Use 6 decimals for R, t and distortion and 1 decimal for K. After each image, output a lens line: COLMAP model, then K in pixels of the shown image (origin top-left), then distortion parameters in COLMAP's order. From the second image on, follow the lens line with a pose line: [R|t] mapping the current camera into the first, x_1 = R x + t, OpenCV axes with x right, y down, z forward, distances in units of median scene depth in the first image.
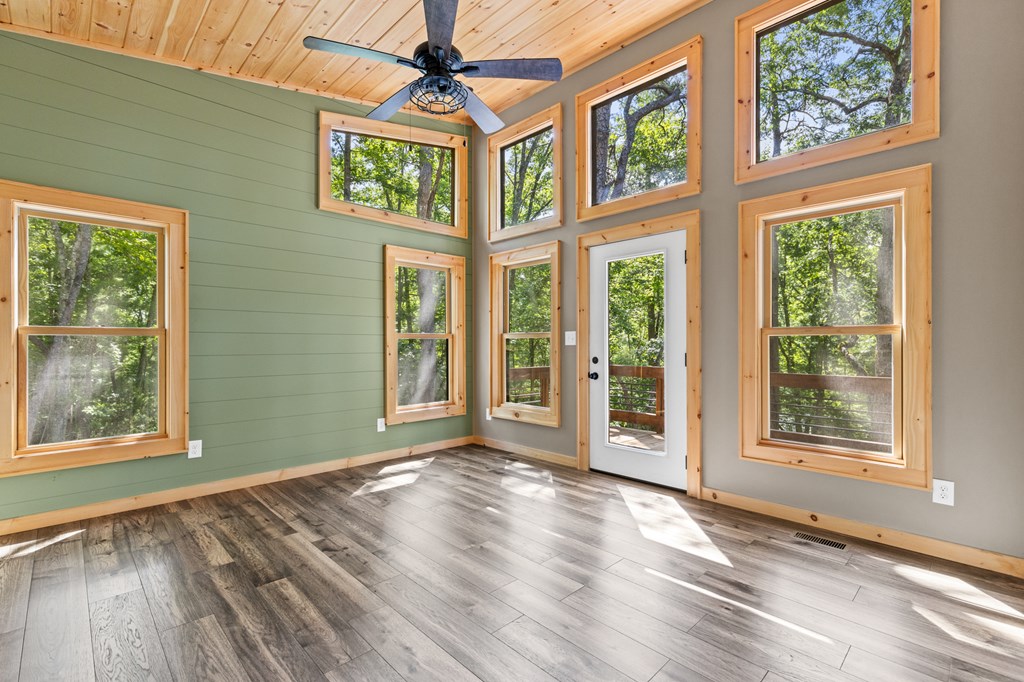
lens RADIAL K [[466.7, 0, 507.9], [0, 466.7, 342.8], [0, 0, 1]] dist [0.003630, 0.000086]
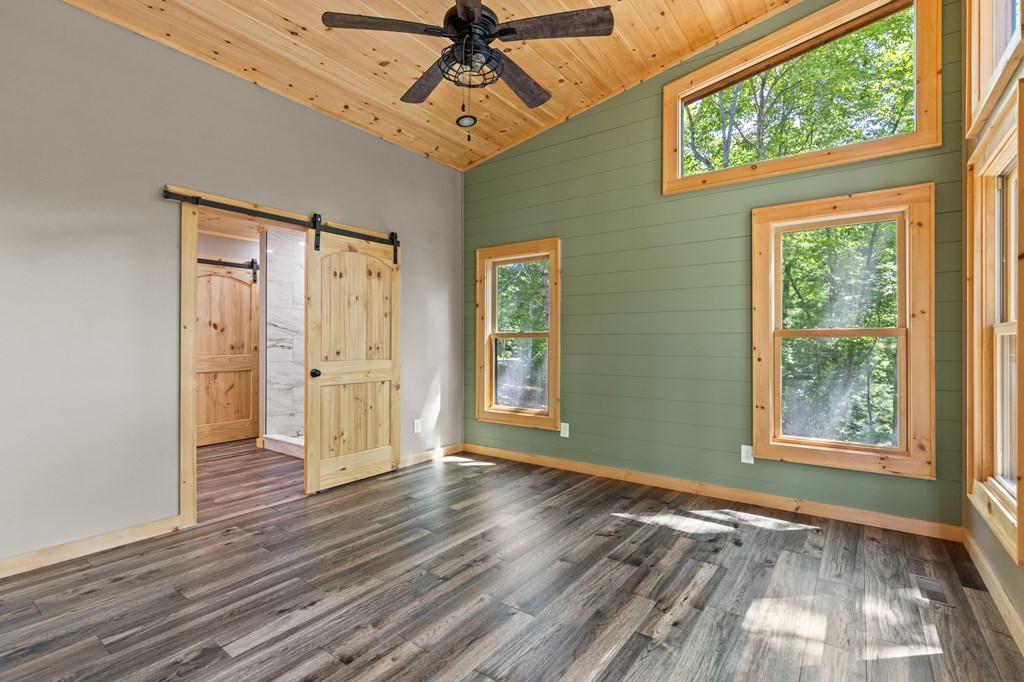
lens RADIAL K [[466.7, 0, 508.0], [0, 466.7, 342.0], [0, 0, 1]] dist [0.003630, 0.000086]
pose [[0.173015, -0.003632, -0.984912, 0.485422], [-0.002999, 0.999987, -0.004214, 0.002310], [0.984915, 0.003683, 0.173002, 0.611120]]
